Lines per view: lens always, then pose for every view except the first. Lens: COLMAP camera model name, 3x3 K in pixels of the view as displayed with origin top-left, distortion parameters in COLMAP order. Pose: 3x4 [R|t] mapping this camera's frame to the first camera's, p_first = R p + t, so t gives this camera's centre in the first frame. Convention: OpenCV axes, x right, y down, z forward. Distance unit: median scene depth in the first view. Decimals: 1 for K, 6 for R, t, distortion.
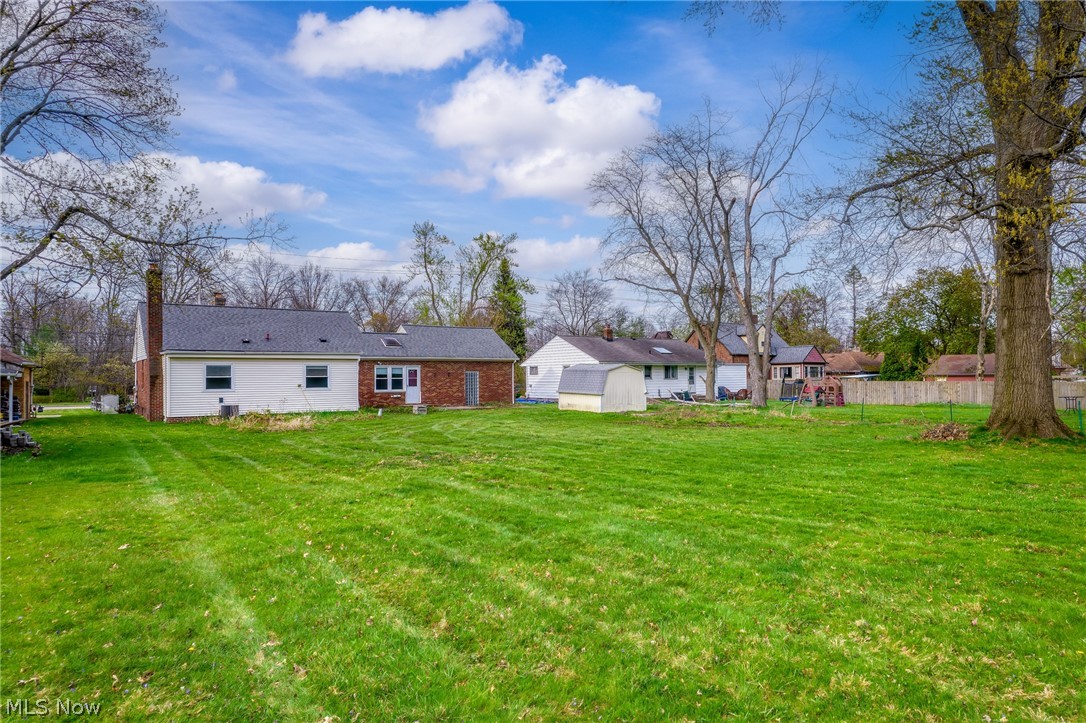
lens RADIAL K [[690.8, 0, 541.6], [0, 690.8, 374.7], [0, 0, 1]] dist [-0.000612, -0.000300]
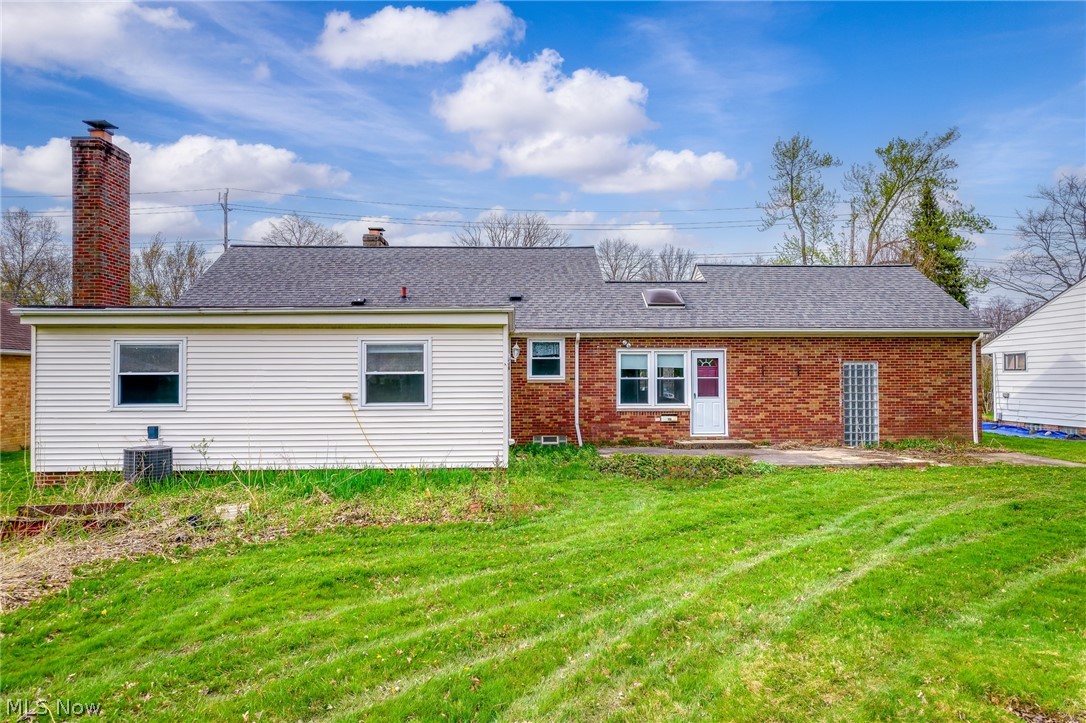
lens RADIAL K [[690.8, 0, 541.6], [0, 690.8, 374.7], [0, 0, 1]] dist [-0.000612, -0.000300]
pose [[0.851731, 0.001593, -0.523976, -0.049067], [-0.000642, 0.999998, 0.001996, 0.002160], [0.523979, -0.001363, 0.851730, 0.578759]]
